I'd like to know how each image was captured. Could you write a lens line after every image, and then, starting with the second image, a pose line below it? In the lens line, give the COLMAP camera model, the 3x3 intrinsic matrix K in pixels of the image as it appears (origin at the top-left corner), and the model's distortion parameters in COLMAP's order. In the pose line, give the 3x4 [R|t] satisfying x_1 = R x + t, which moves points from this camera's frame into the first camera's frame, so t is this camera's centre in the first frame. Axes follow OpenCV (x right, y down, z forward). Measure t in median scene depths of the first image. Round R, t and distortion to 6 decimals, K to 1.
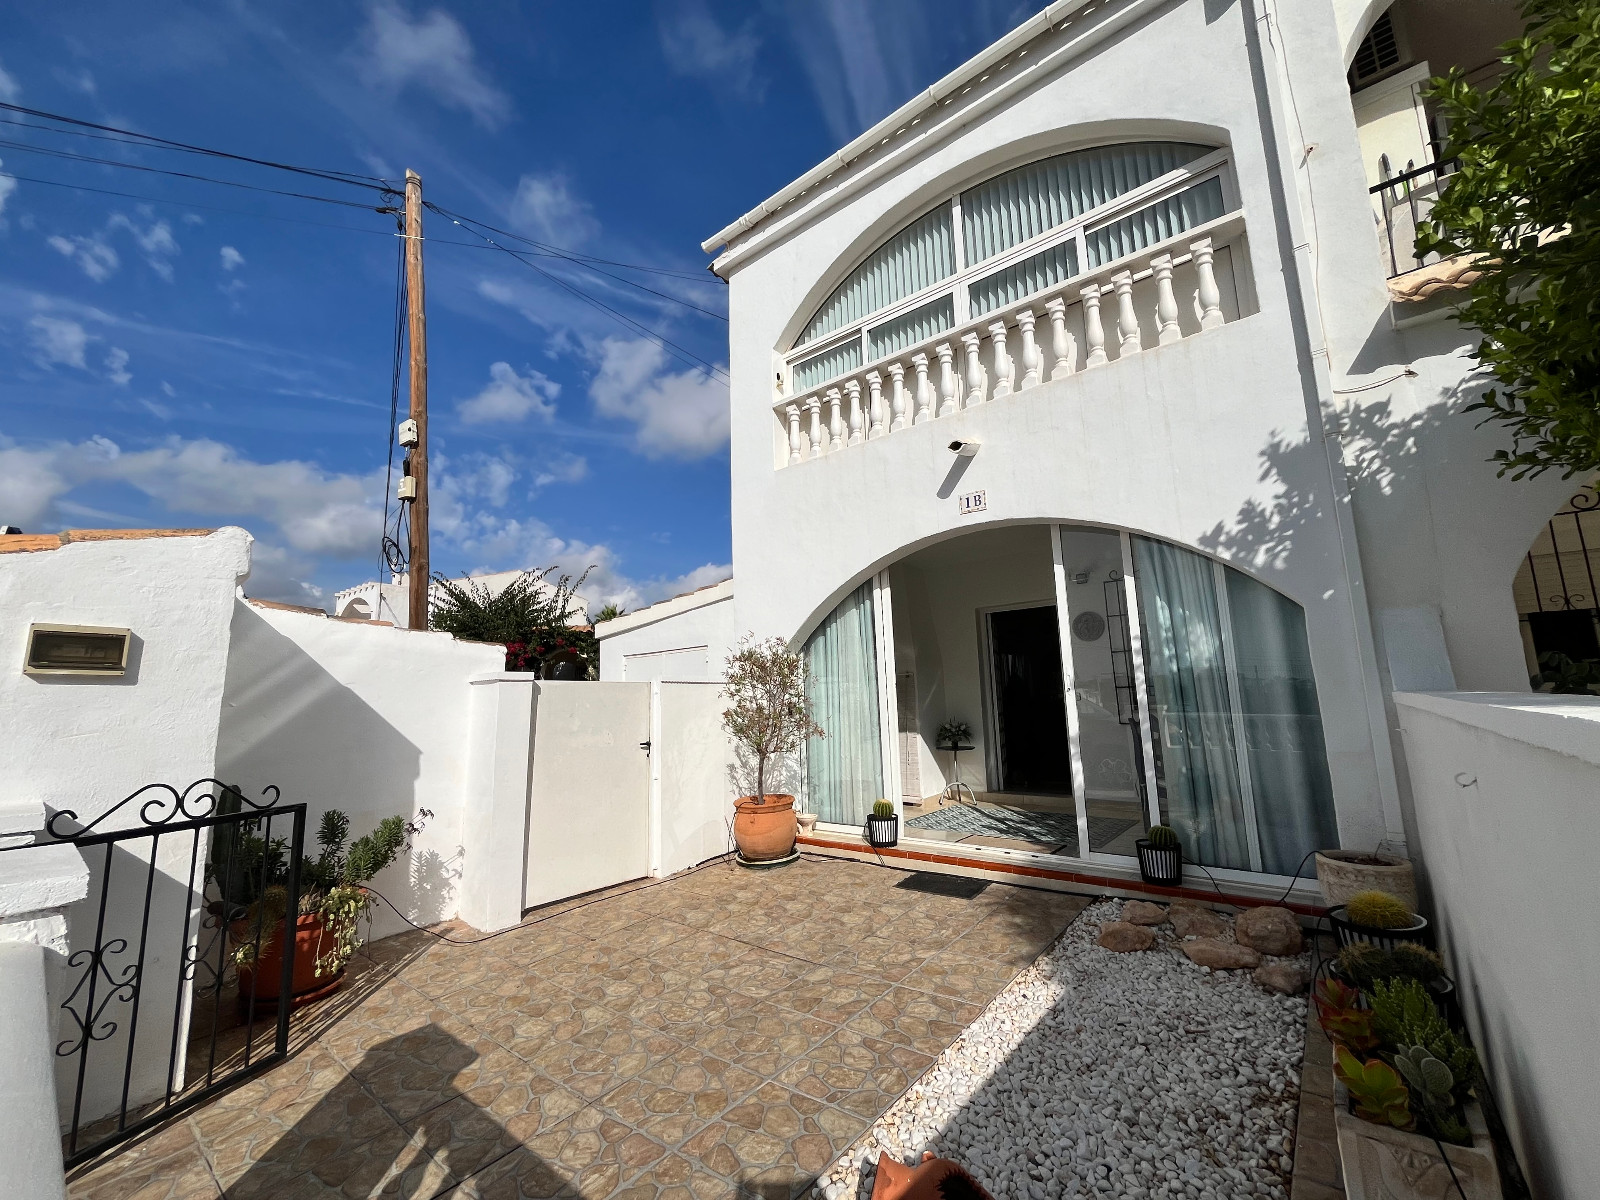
lens RADIAL K [[651.3, 0, 796.8], [0, 651.3, 596.5], [0, 0, 1]] dist [-0.005032, 0.000879]
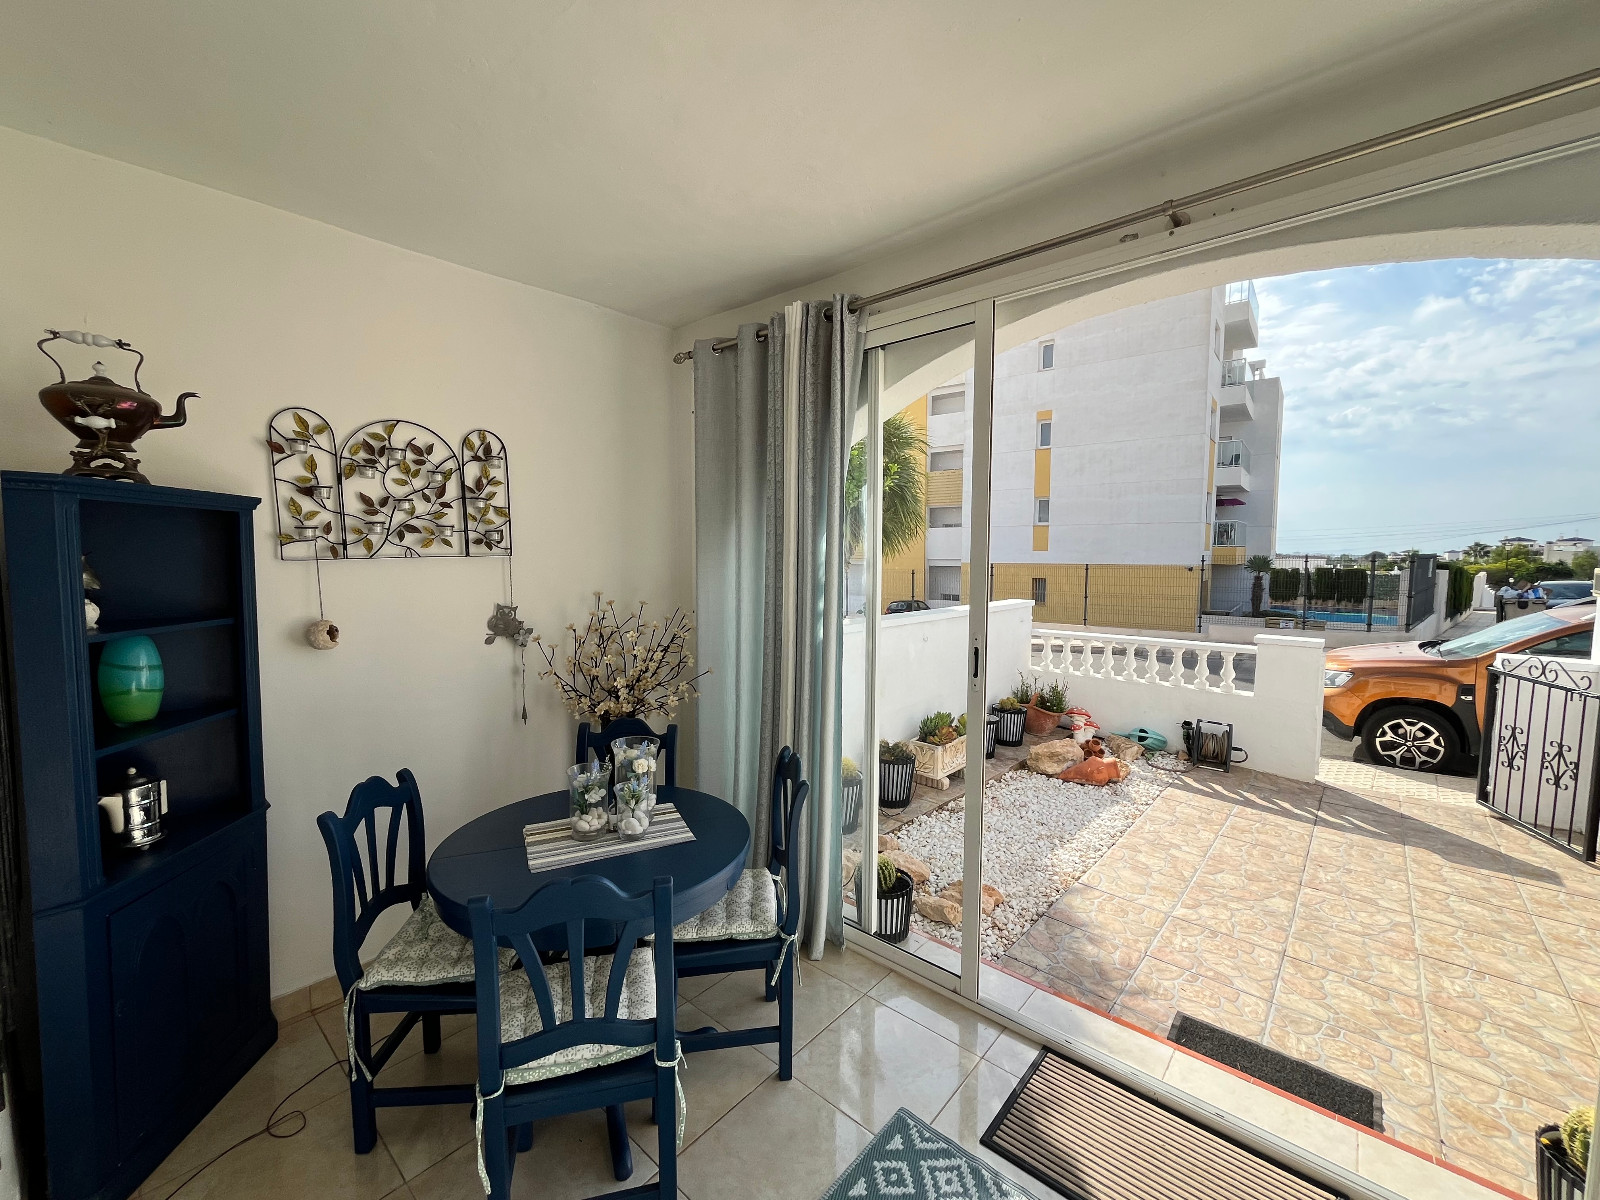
lens RADIAL K [[651.3, 0, 799.9], [0, 651.3, 601.6], [0, 0, 1]] dist [-0.005032, 0.000879]
pose [[-0.999038, 0.026236, 0.035129, 0.828333], [0.023169, 0.996107, -0.085054, 0.189278], [-0.037223, -0.084158, -0.995757, 2.320580]]
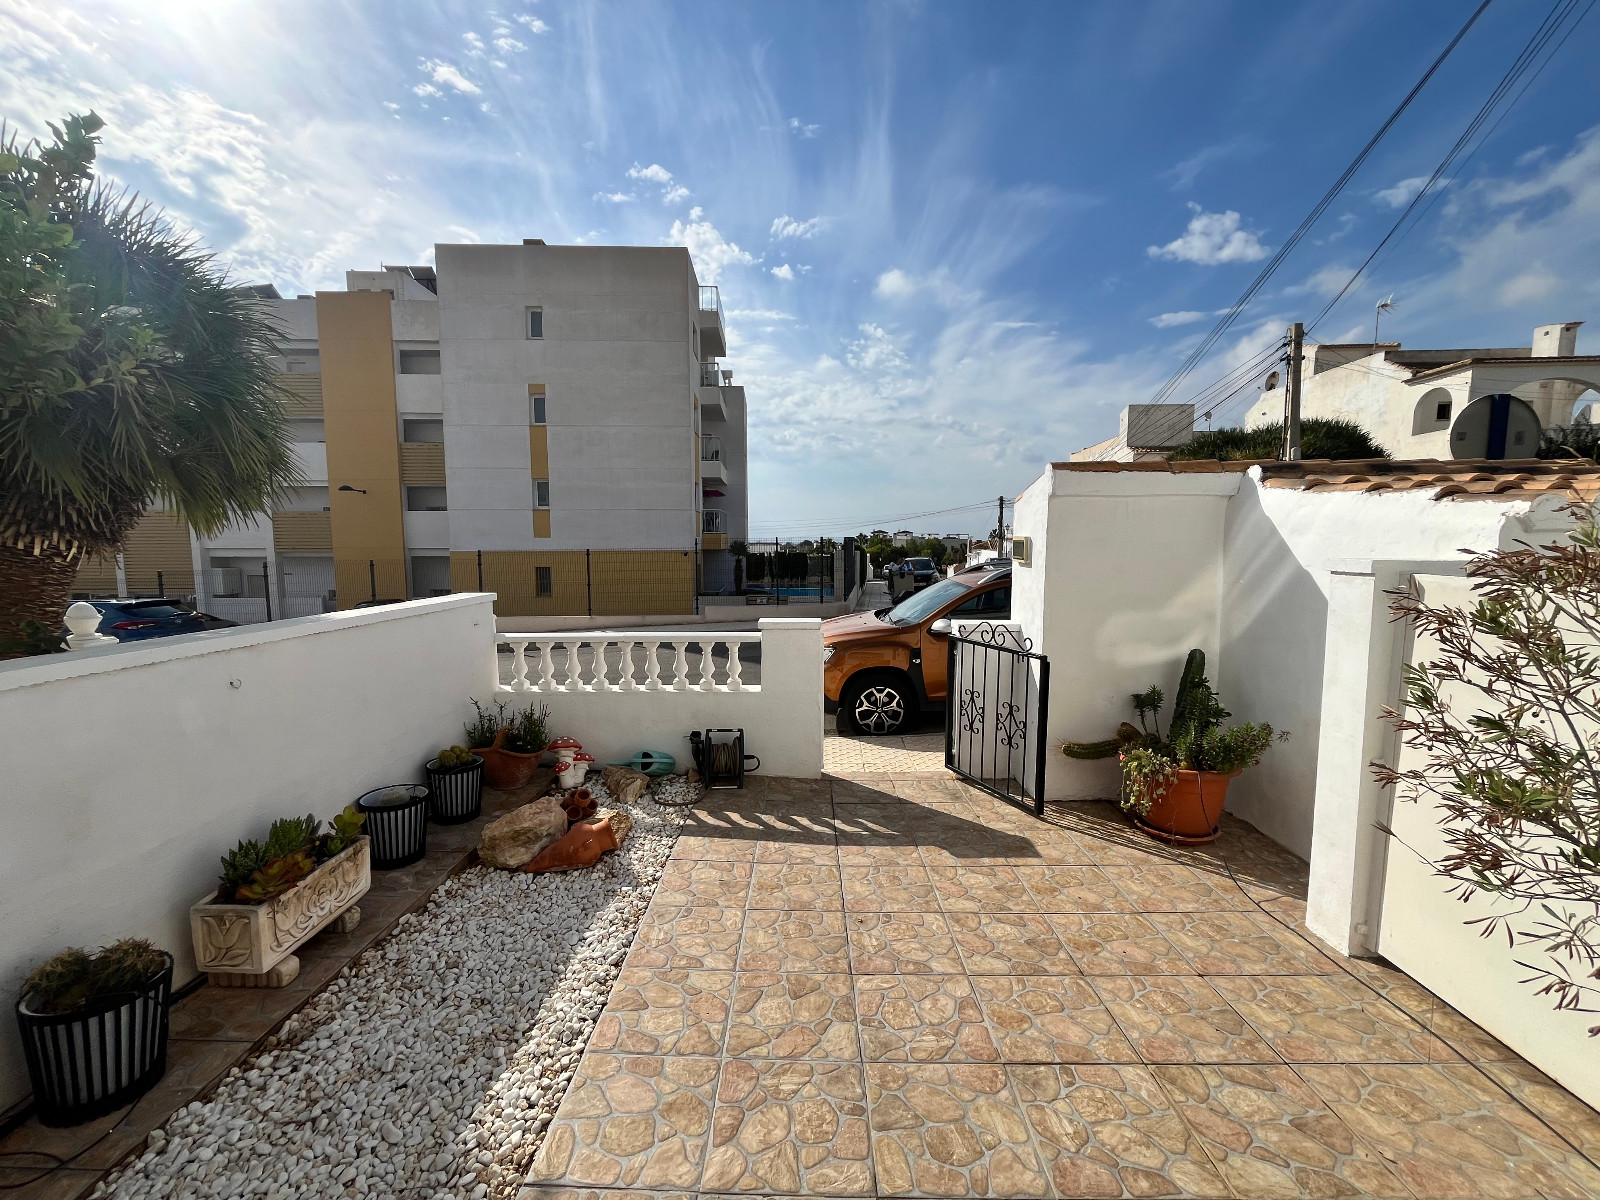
lens RADIAL K [[651.3, 0, 801.7], [0, 651.3, 598.8], [0, 0, 1]] dist [-0.005032, 0.000879]
pose [[-0.774849, 0.087755, -0.626026, 0.496821], [0.127274, 0.991695, -0.018516, 0.147555], [0.619202, -0.094024, -0.779582, 1.709308]]
